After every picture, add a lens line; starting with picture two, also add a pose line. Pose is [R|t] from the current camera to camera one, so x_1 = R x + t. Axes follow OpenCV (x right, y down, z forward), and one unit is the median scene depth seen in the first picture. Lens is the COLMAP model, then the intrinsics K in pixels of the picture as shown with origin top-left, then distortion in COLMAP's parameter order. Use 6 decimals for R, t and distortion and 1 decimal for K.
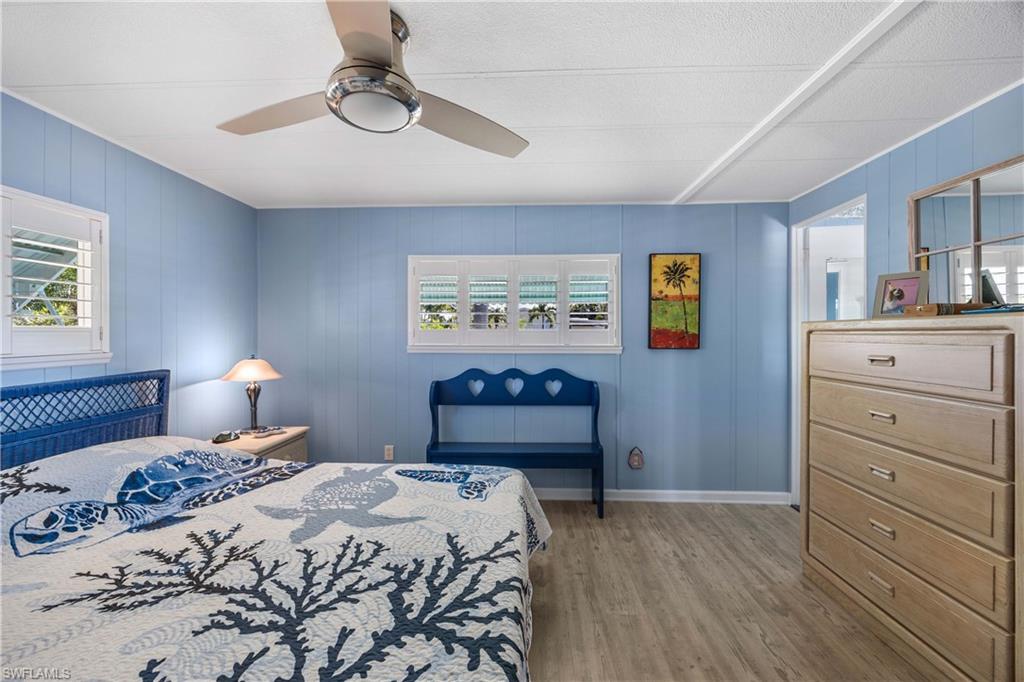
lens RADIAL K [[406.9, 0, 506.0], [0, 406.9, 337.5], [0, 0, 1]] dist [0.001010, 0.000175]
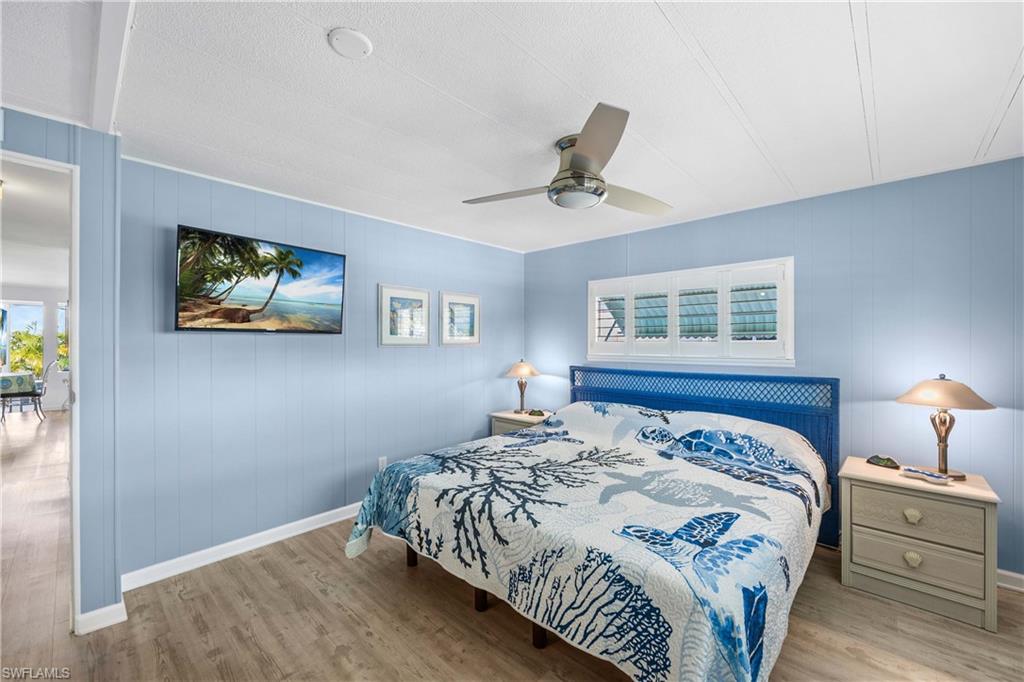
lens RADIAL K [[406.9, 0, 508.5], [0, 406.9, 340.2], [0, 0, 1]] dist [0.001010, 0.000175]
pose [[-0.657512, -0.006368, -0.753417, 1.060613], [-0.007890, 0.999968, -0.001566, -0.027658], [0.753403, 0.004915, -0.657541, 1.930241]]
